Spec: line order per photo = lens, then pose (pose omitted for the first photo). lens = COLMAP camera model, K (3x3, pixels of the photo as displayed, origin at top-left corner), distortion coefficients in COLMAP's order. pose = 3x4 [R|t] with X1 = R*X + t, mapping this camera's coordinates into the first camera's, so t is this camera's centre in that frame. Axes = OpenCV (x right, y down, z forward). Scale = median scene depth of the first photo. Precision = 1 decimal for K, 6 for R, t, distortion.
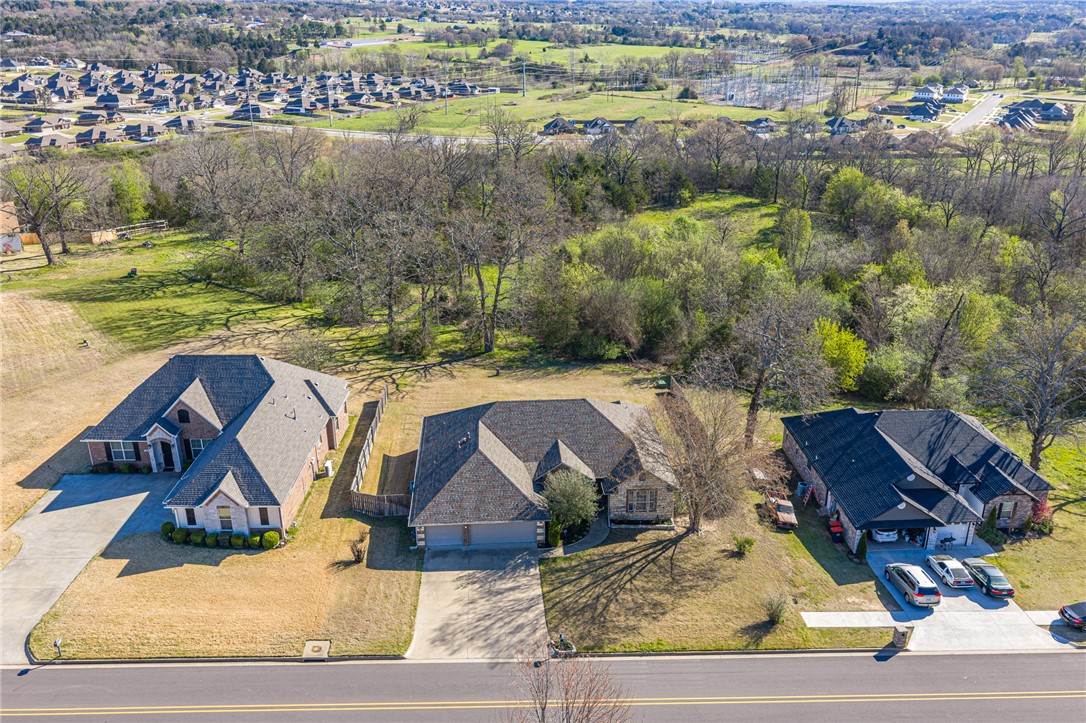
lens RADIAL K [[893.8, 0, 543.7], [0, 893.8, 360.8], [0, 0, 1]] dist [0.011672, -0.027379]
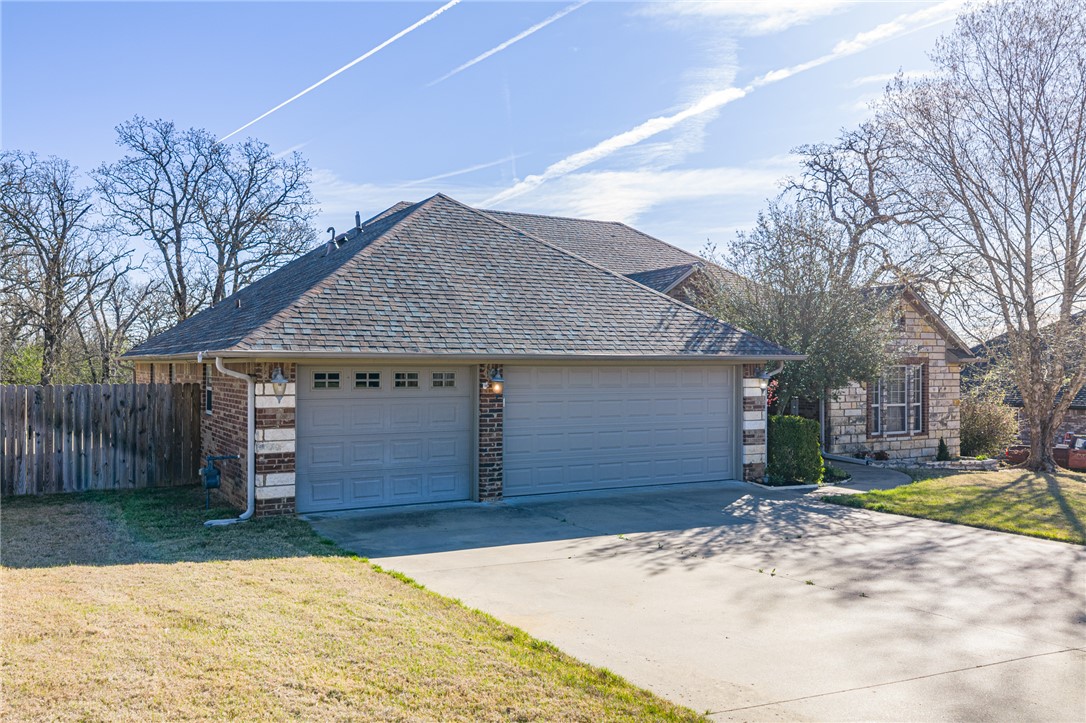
lens RADIAL K [[893.8, 0, 548.0], [0, 893.8, 362.5], [0, 0, 1]] dist [0.011672, -0.027379]
pose [[0.898419, 0.010506, 0.439015, -0.149428], [0.159664, 0.923481, -0.348842, 0.226355], [-0.409086, 0.383501, 0.827995, 0.721571]]
